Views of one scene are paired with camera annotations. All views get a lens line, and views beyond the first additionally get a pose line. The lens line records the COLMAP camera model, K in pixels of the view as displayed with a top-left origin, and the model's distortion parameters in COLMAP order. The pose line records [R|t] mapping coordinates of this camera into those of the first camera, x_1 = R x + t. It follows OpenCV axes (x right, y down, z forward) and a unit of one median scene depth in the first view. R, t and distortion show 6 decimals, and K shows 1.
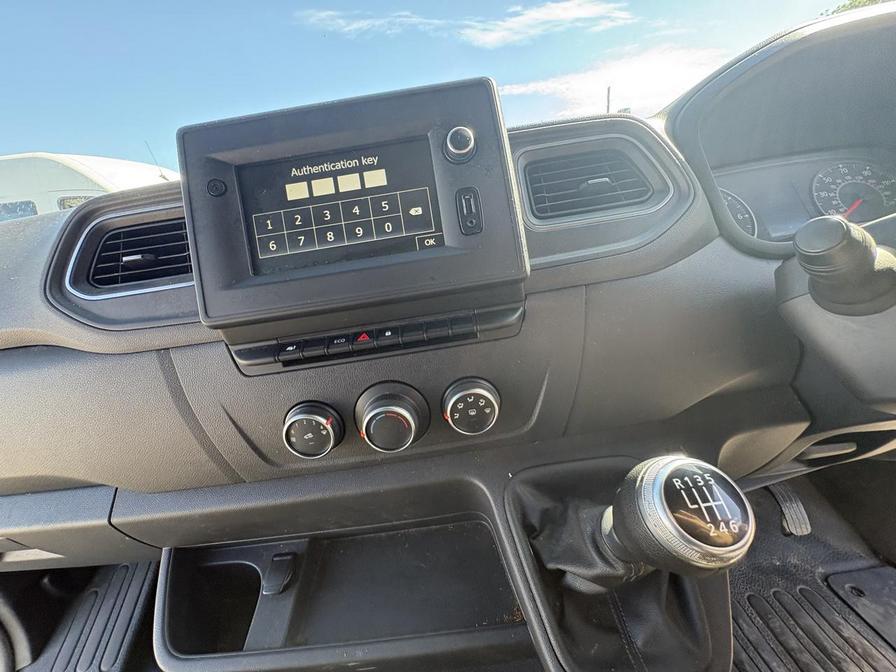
lens RADIAL K [[356.6, 0, 446.7], [0, 356.6, 333.2], [0, 0, 1]] dist [0.004337, -0.000631]
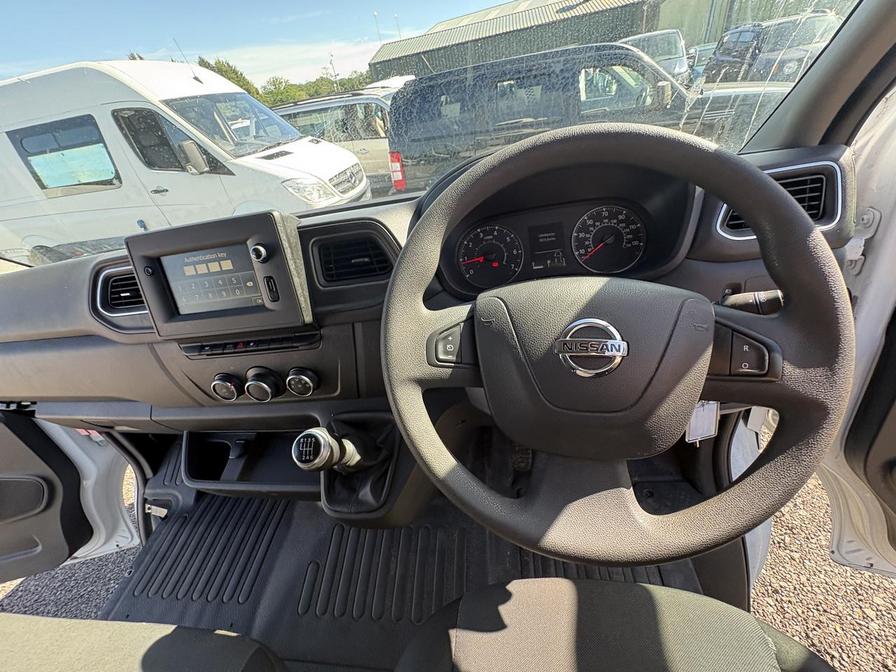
lens RADIAL K [[356.6, 0, 444.6], [0, 356.6, 334.8], [0, 0, 1]] dist [0.004337, -0.000631]
pose [[0.988747, 0.048982, -0.141349, 1.026245], [-0.007556, 0.960022, 0.279822, -0.541237], [0.149404, -0.275605, 0.949589, -0.566782]]
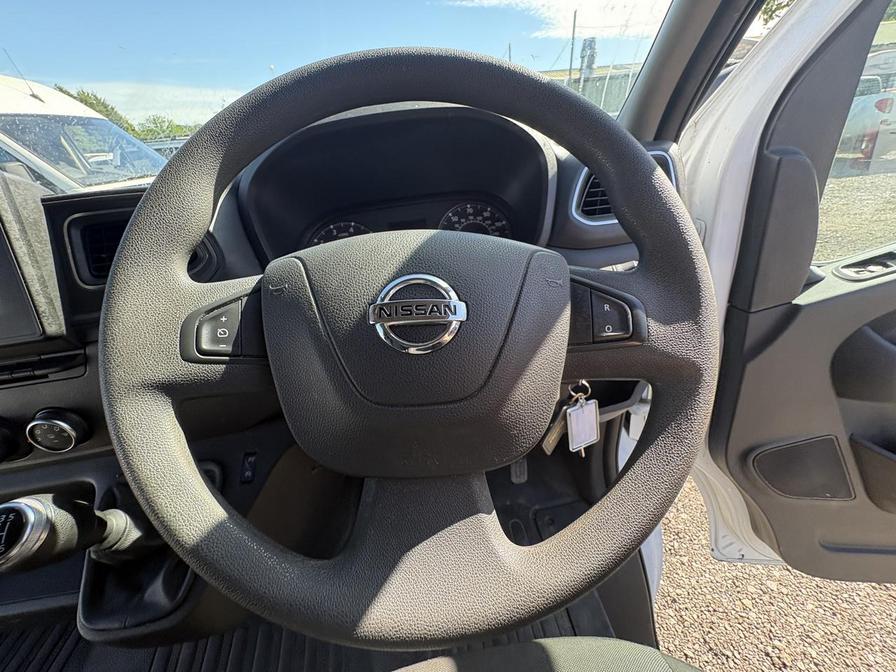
lens RADIAL K [[356.6, 0, 446.0], [0, 356.6, 339.3], [0, 0, 1]] dist [0.004337, -0.000631]
pose [[0.994935, -0.007383, 0.100254, 1.254425], [-0.009301, 0.986260, 0.164938, -0.317191], [-0.100094, -0.165035, 0.981195, -0.293482]]
